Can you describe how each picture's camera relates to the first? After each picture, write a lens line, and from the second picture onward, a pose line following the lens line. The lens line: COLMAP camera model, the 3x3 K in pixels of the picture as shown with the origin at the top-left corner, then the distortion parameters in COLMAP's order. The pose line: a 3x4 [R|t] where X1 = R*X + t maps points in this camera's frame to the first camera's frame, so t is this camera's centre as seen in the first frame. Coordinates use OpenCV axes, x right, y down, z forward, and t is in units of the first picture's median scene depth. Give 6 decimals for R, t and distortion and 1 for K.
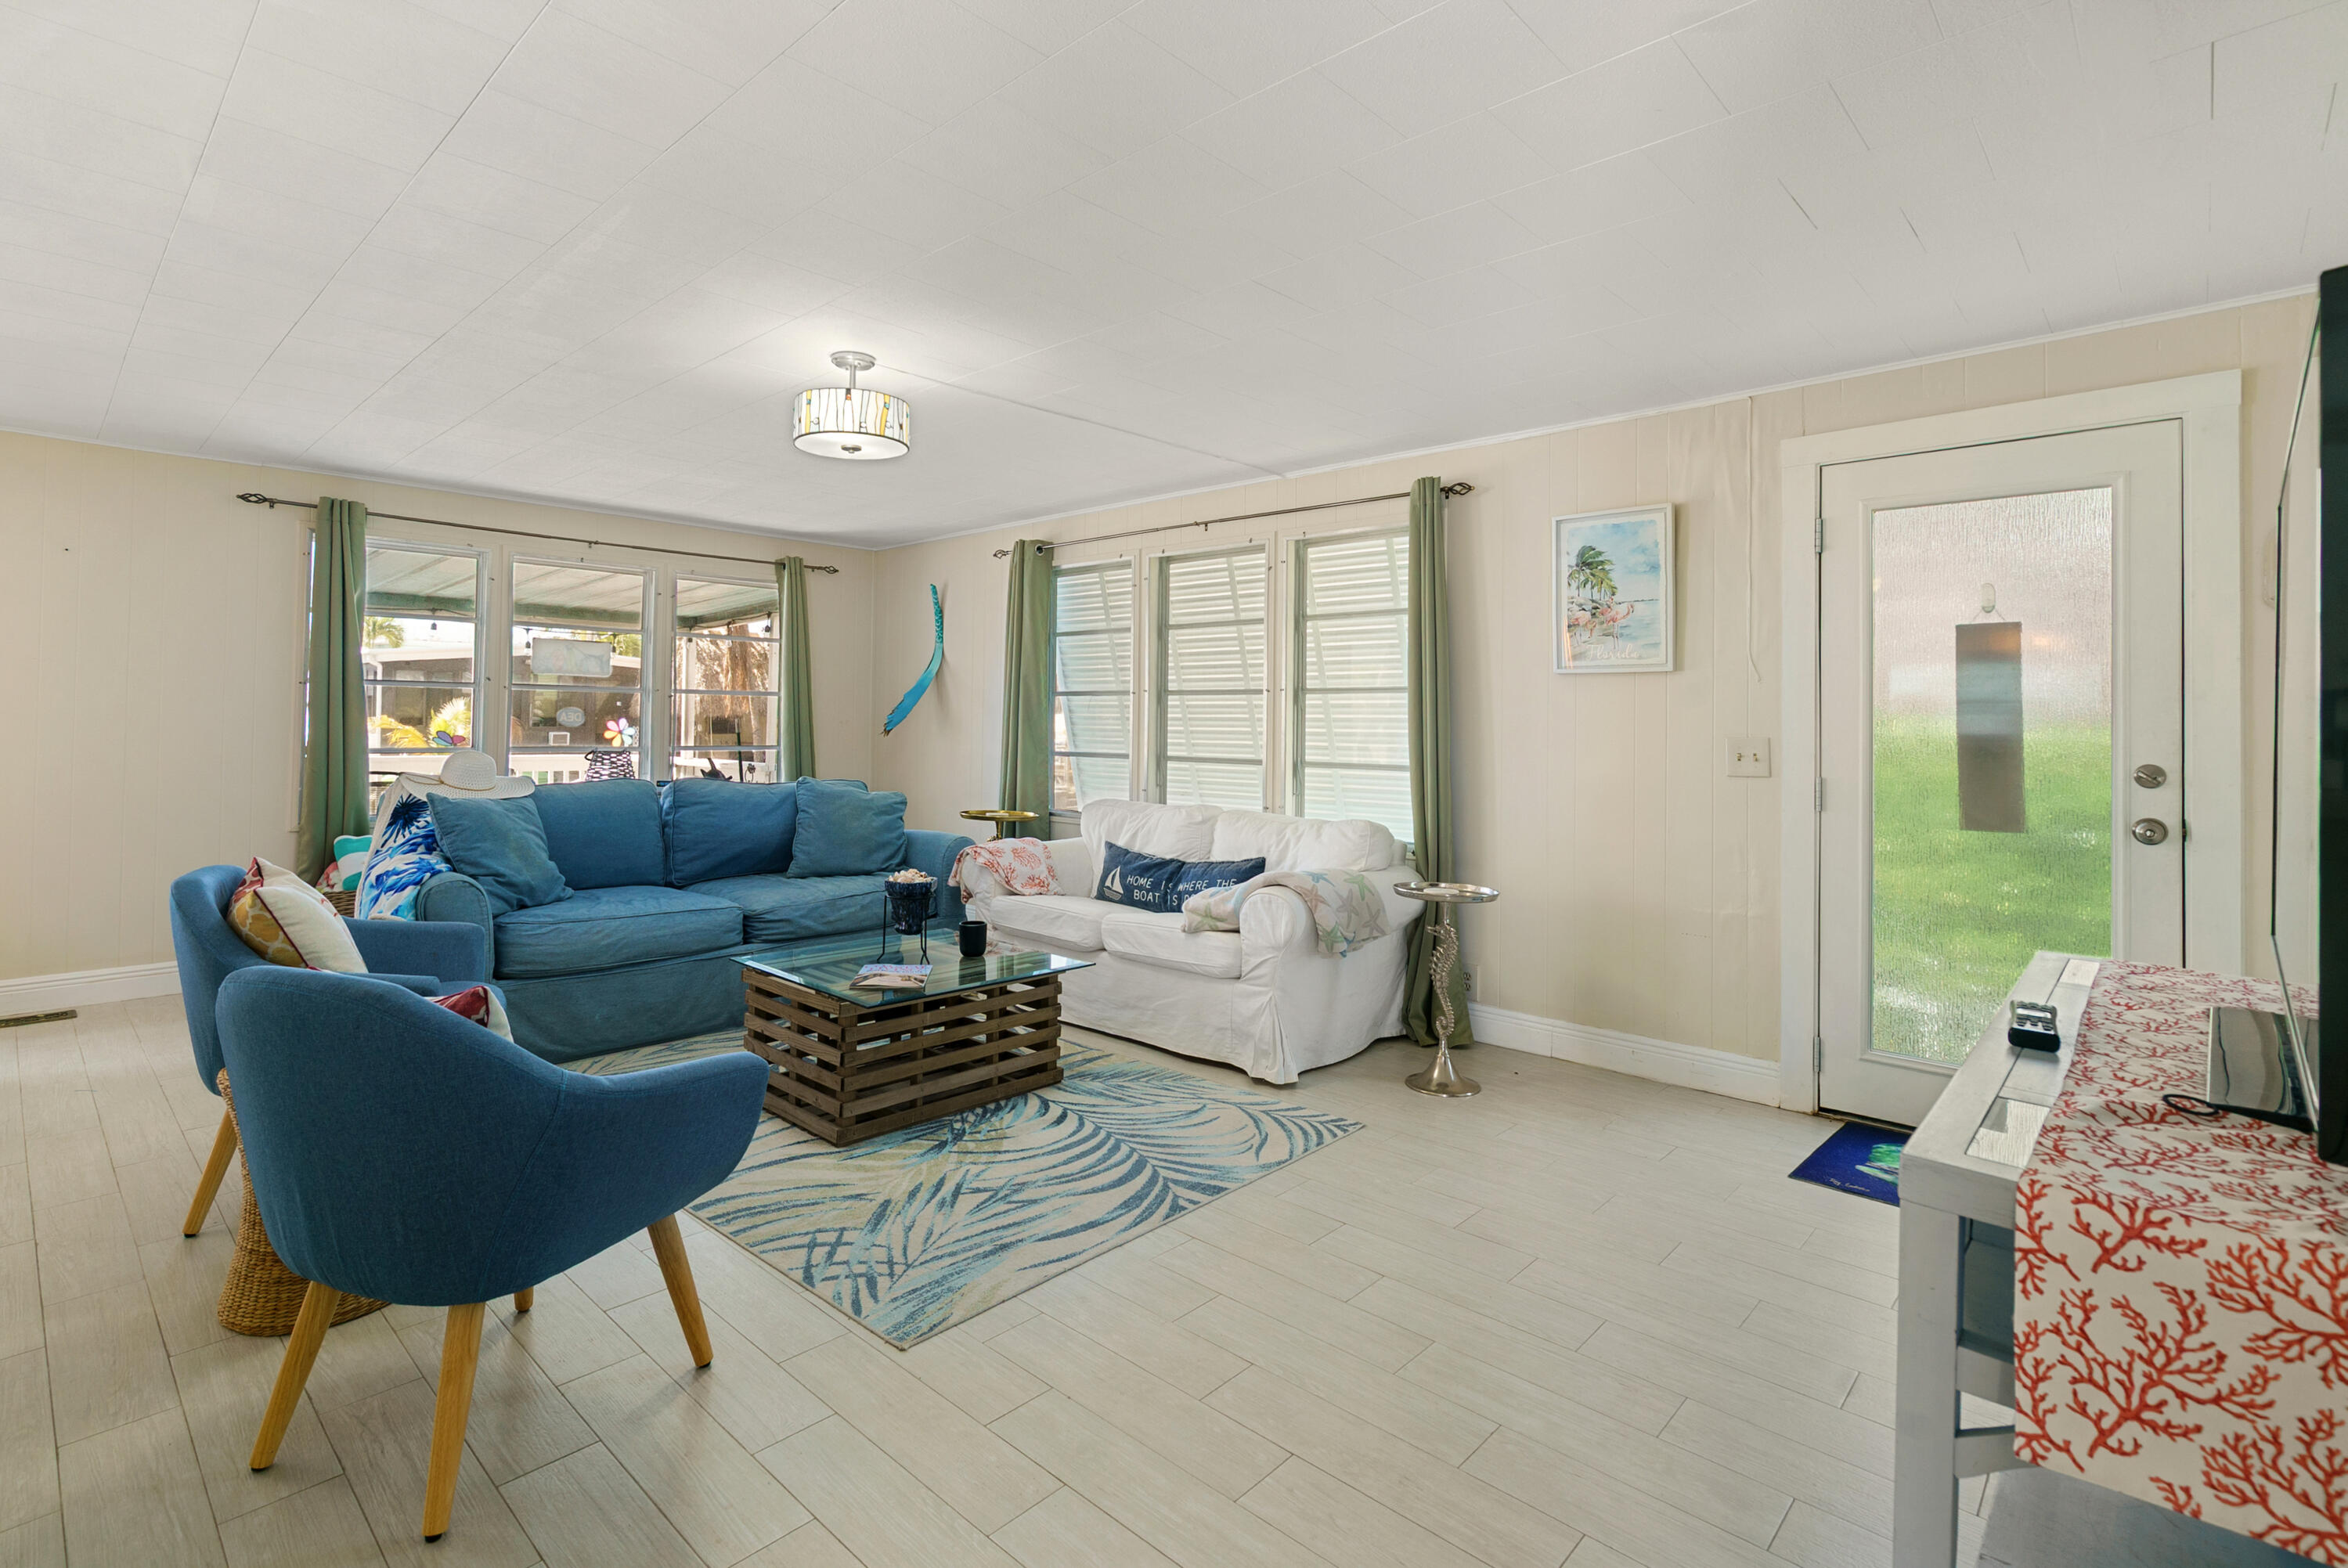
lens RADIAL K [[1071.0, 0, 1159.4], [0, 1071.0, 709.3], [0, 0, 1]] dist [-0.007508, 0.004588]
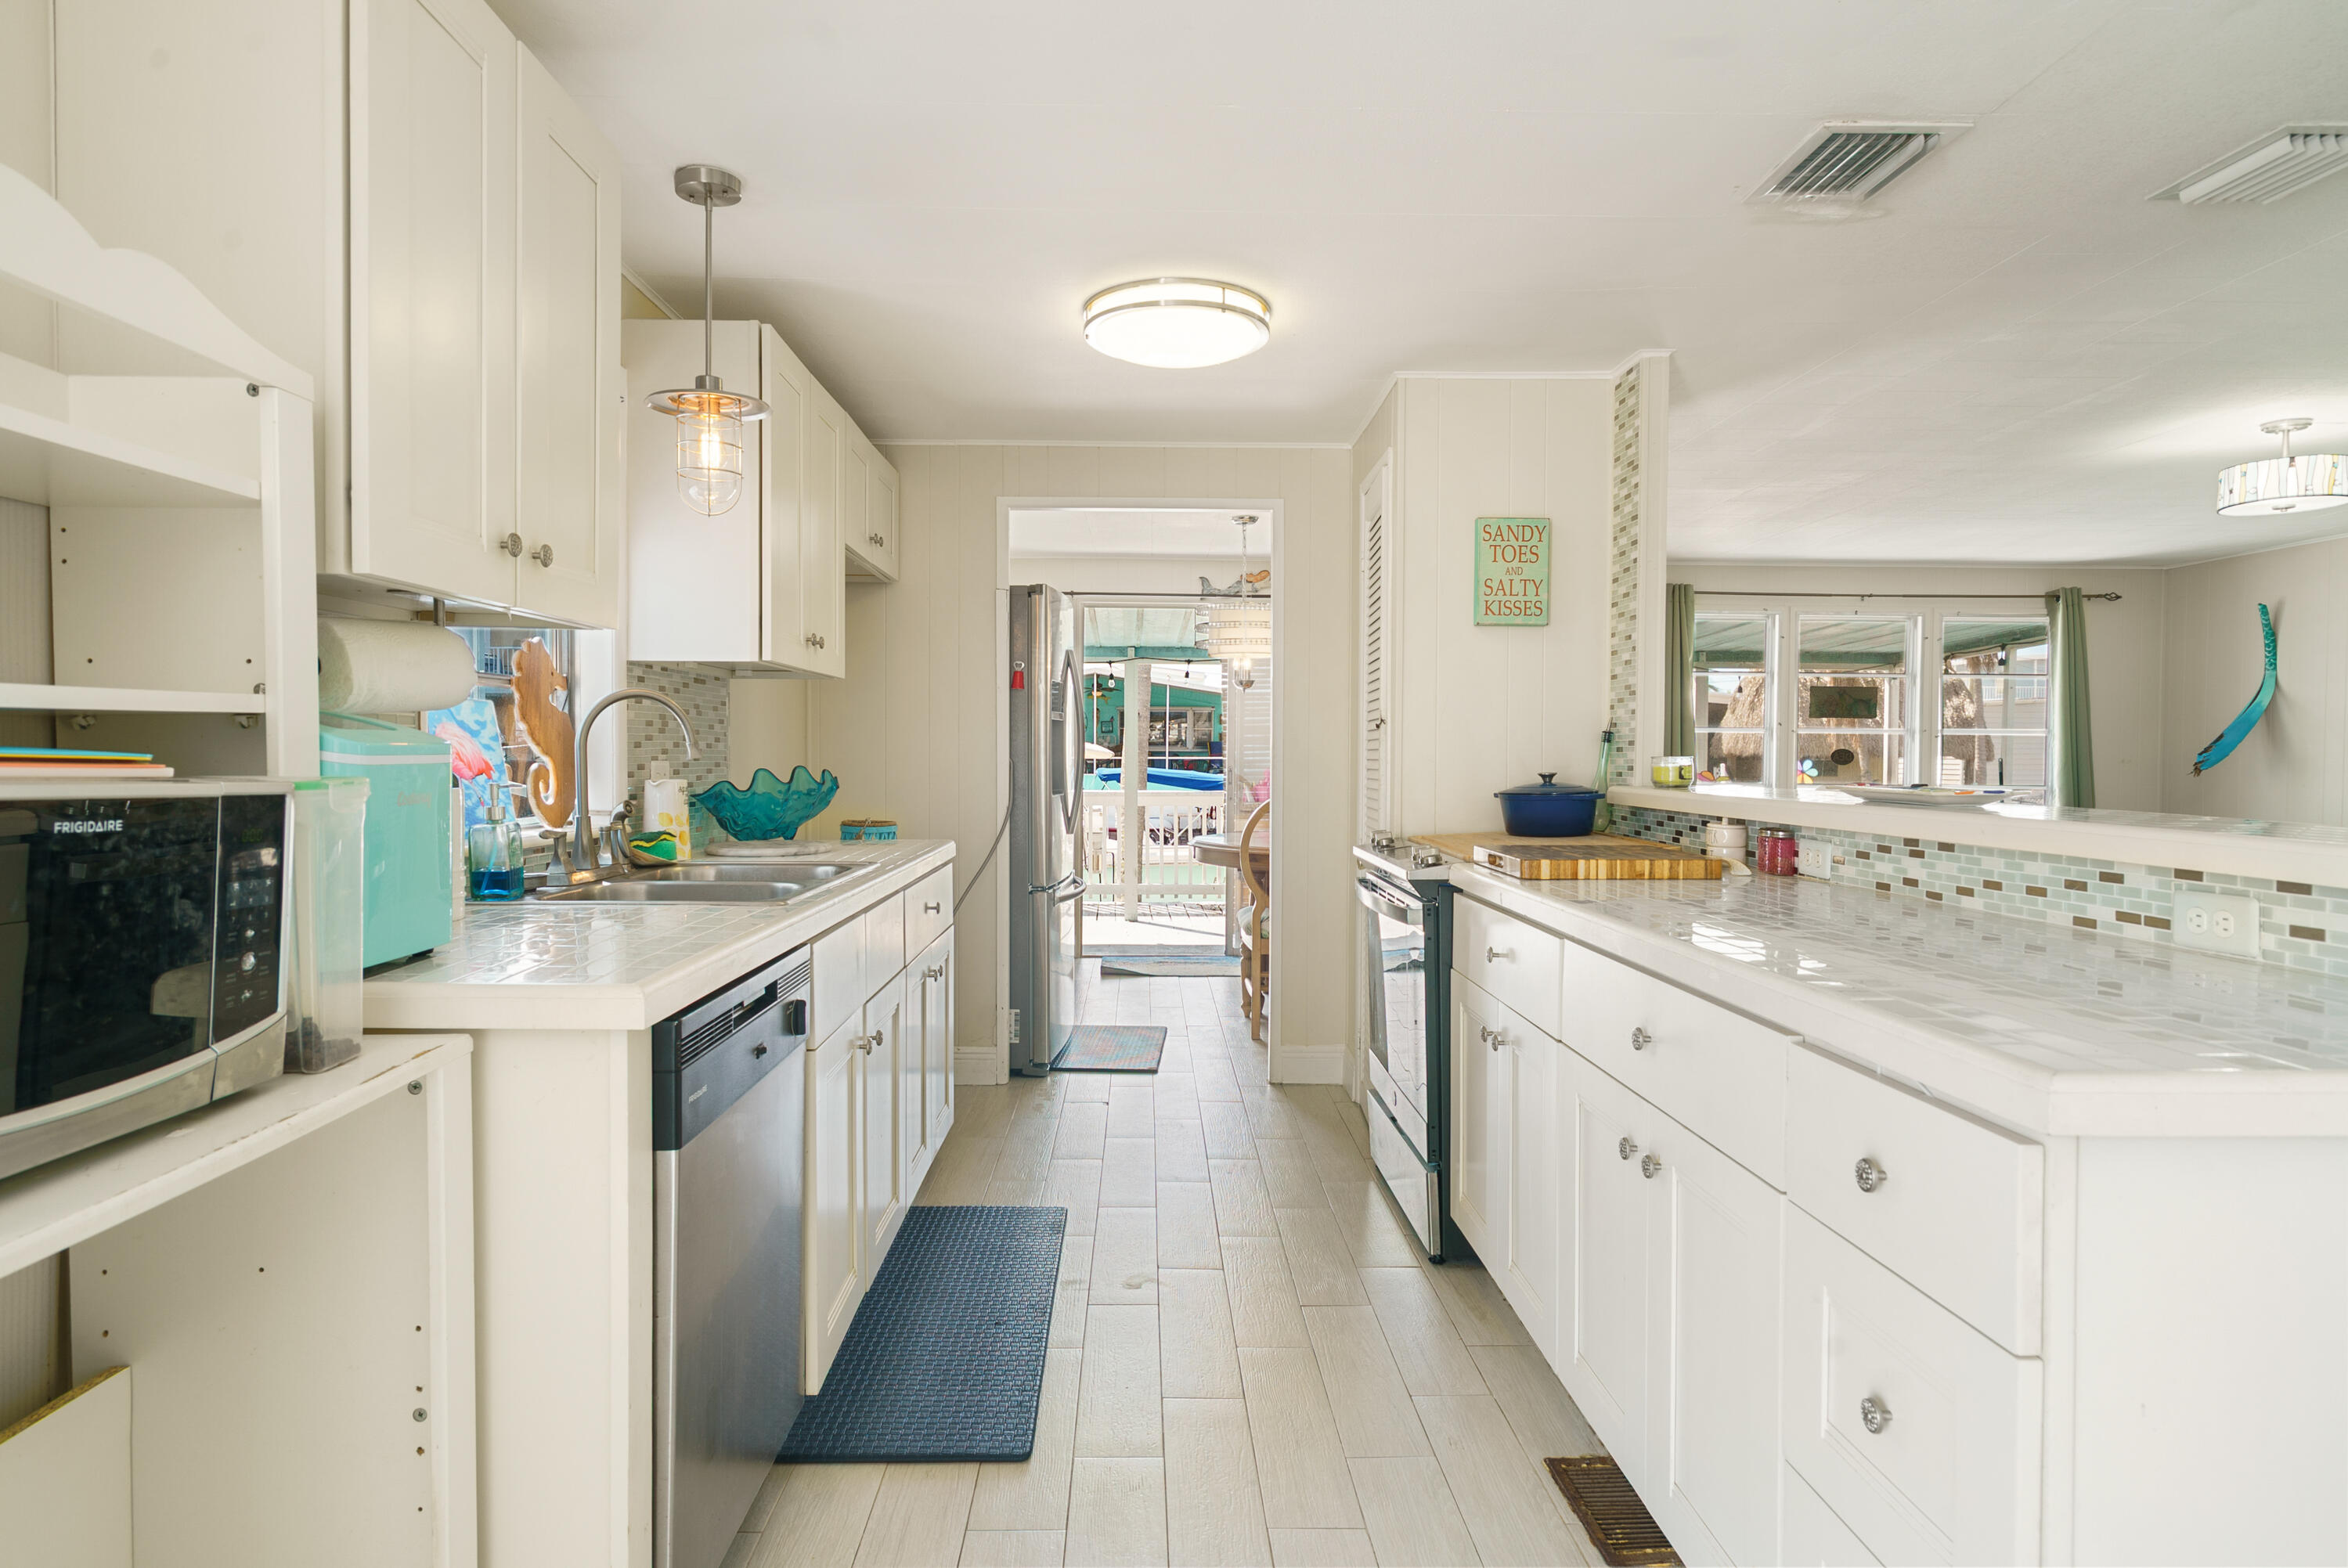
lens RADIAL K [[1298.5, 0, 1174.7], [0, 1298.5, 780.8], [0, 0, 1]] dist [0.012146, 0.000815]
pose [[0.693066, 0.010563, -0.720797, -0.072162], [0.006508, 0.999760, 0.020909, -0.000482], [0.720845, -0.019182, 0.692831, -0.509131]]
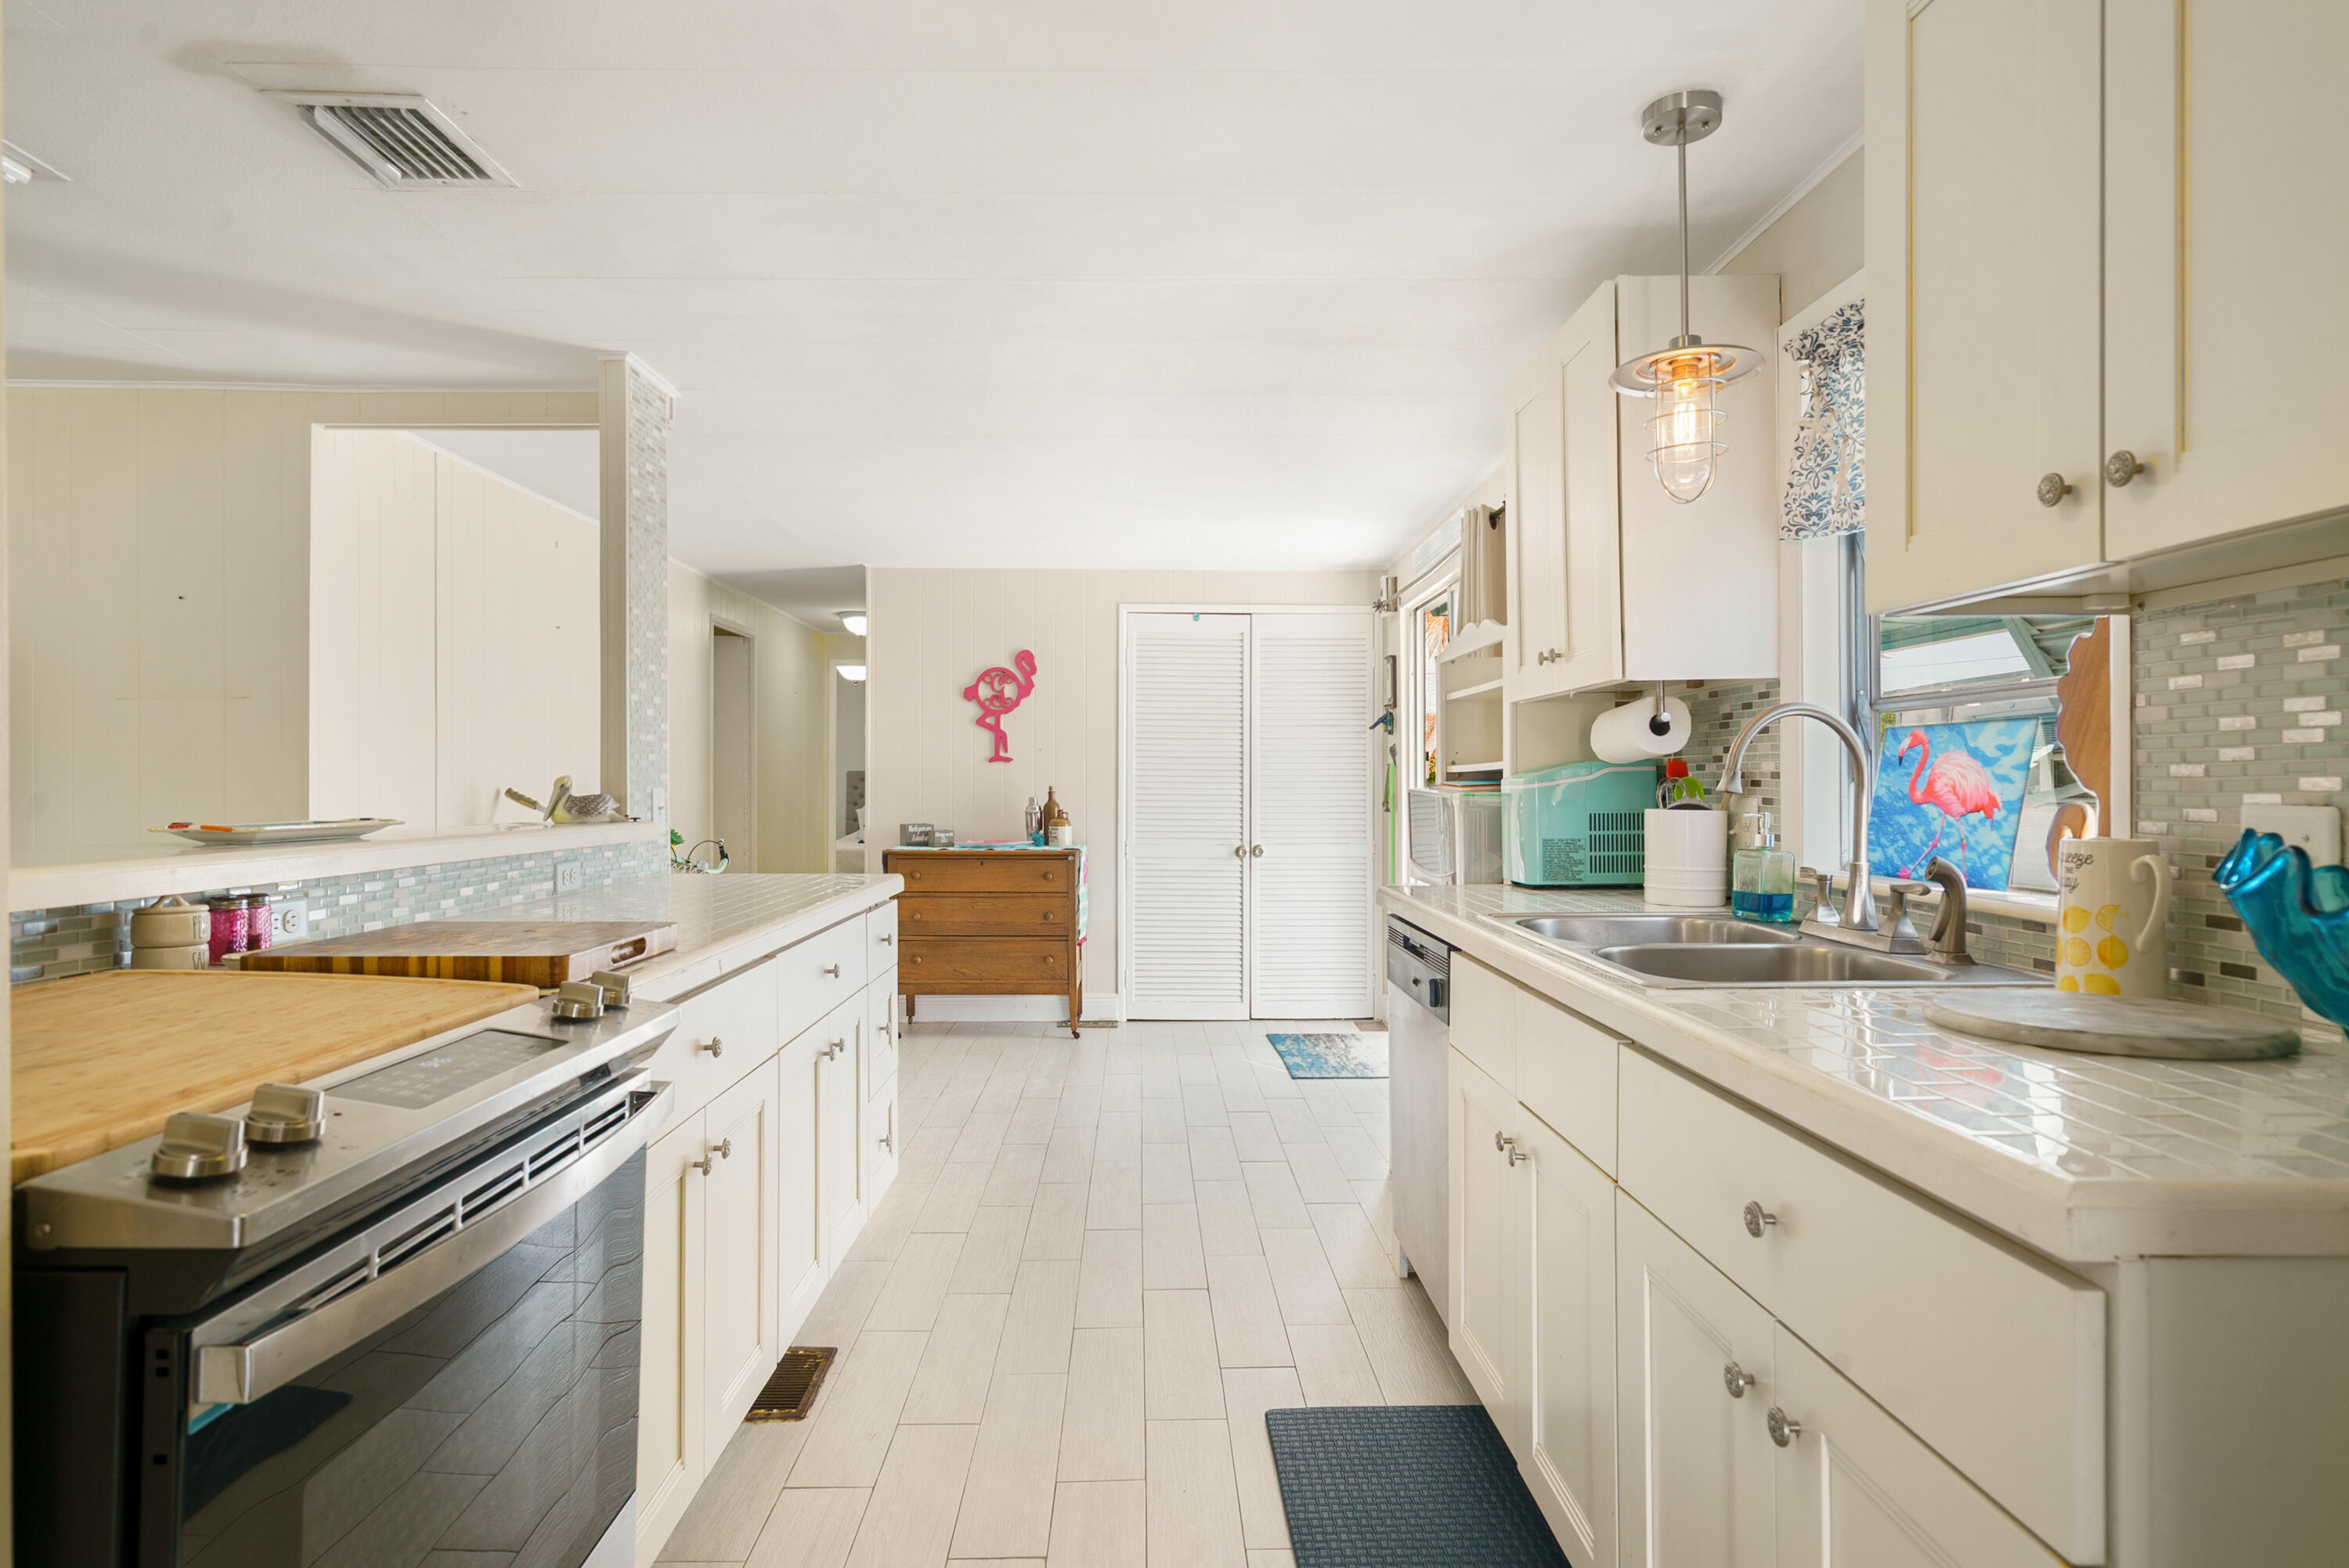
lens RADIAL K [[1299.0, 0, 1177.3], [0, 1299.0, 781.7], [0, 0, 1]] dist [0.012146, 0.000815]
pose [[-0.690523, -0.006102, 0.723285, -0.743235], [-0.009574, 0.999954, -0.000705, -0.001141], [-0.723247, -0.007411, -0.690549, 0.114285]]
